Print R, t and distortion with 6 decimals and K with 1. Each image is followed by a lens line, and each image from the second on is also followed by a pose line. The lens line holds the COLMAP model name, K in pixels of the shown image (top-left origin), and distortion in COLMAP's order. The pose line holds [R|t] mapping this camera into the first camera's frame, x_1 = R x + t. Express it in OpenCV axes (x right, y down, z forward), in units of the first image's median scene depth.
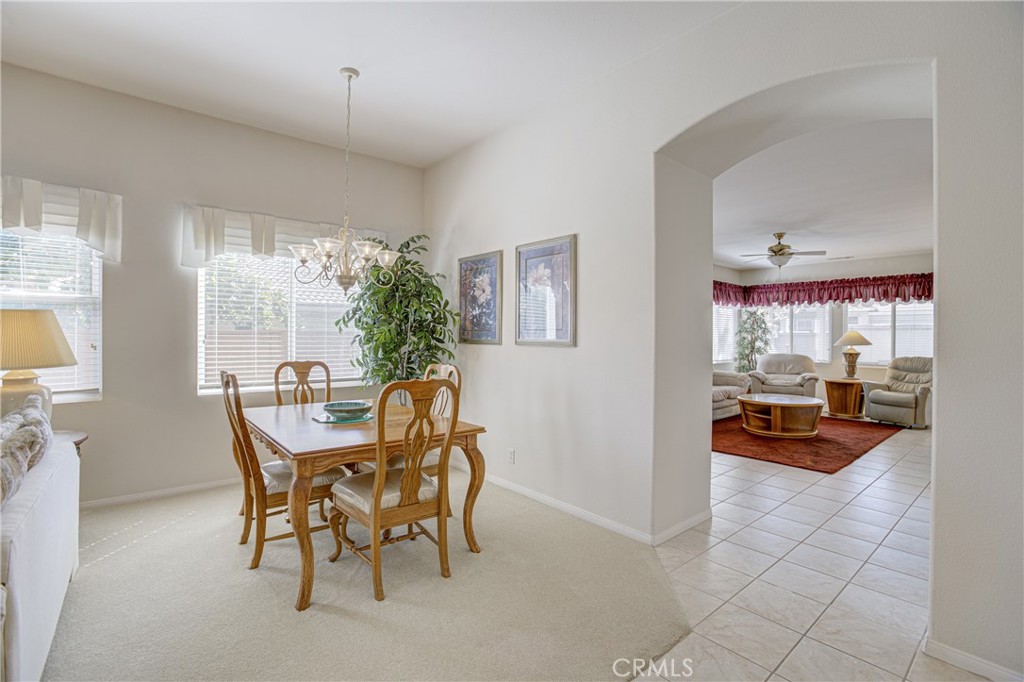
lens RADIAL K [[463.4, 0, 519.7], [0, 463.4, 344.4], [0, 0, 1]] dist [-0.048354, 0.012390]
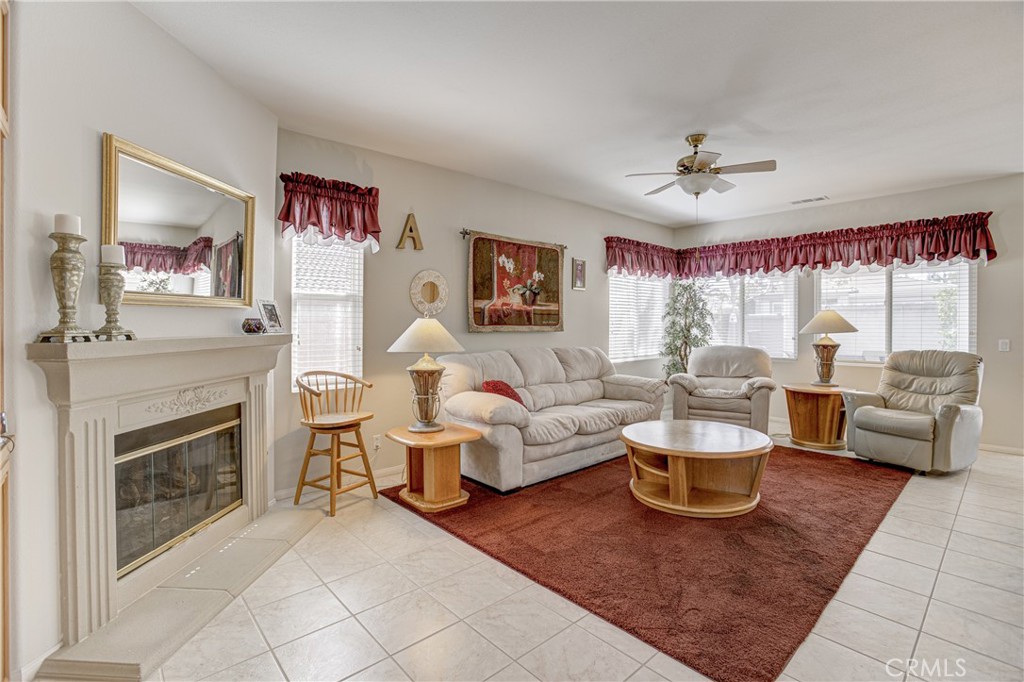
lens RADIAL K [[463.4, 0, 519.7], [0, 463.4, 341.0], [0, 0, 1]] dist [-0.048354, 0.012390]
pose [[0.999415, -0.014904, 0.030767, 0.316136], [0.014348, 0.999731, 0.018224, -0.004578], [-0.031031, -0.017772, 0.999360, 0.419911]]
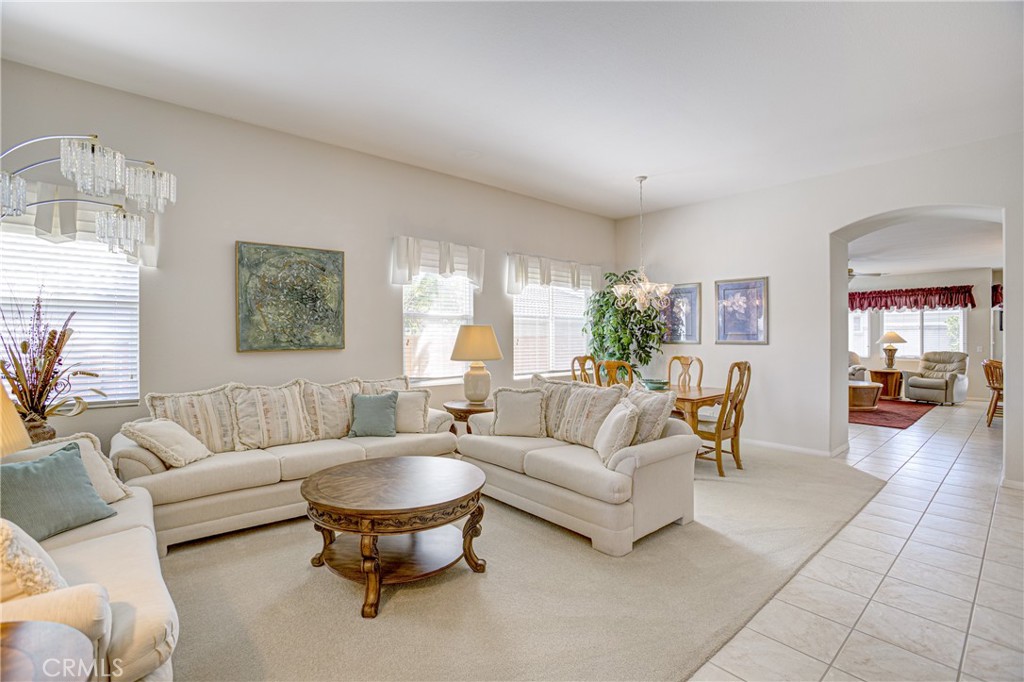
lens RADIAL K [[463.4, 0, 519.1], [0, 463.4, 343.7], [0, 0, 1]] dist [-0.048354, 0.012390]
pose [[0.999854, -0.006303, 0.015897, -0.385298], [0.006303, 0.999980, 0.000023, -0.002977], [-0.015896, 0.000077, 0.999874, -0.294022]]
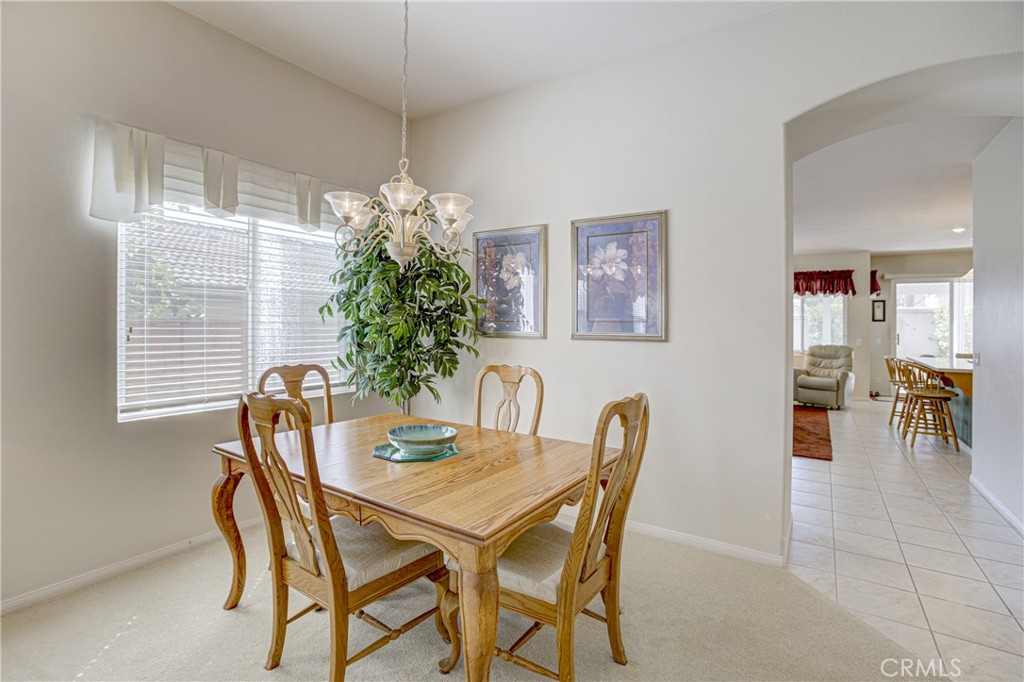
lens RADIAL K [[463.4, 0, 518.6], [0, 463.4, 333.5], [0, 0, 1]] dist [-0.048354, 0.012390]
pose [[0.960857, -0.003199, 0.277026, -0.184568], [0.001899, 0.999986, 0.004959, -0.007790], [-0.277038, -0.004239, 0.960850, 0.127585]]
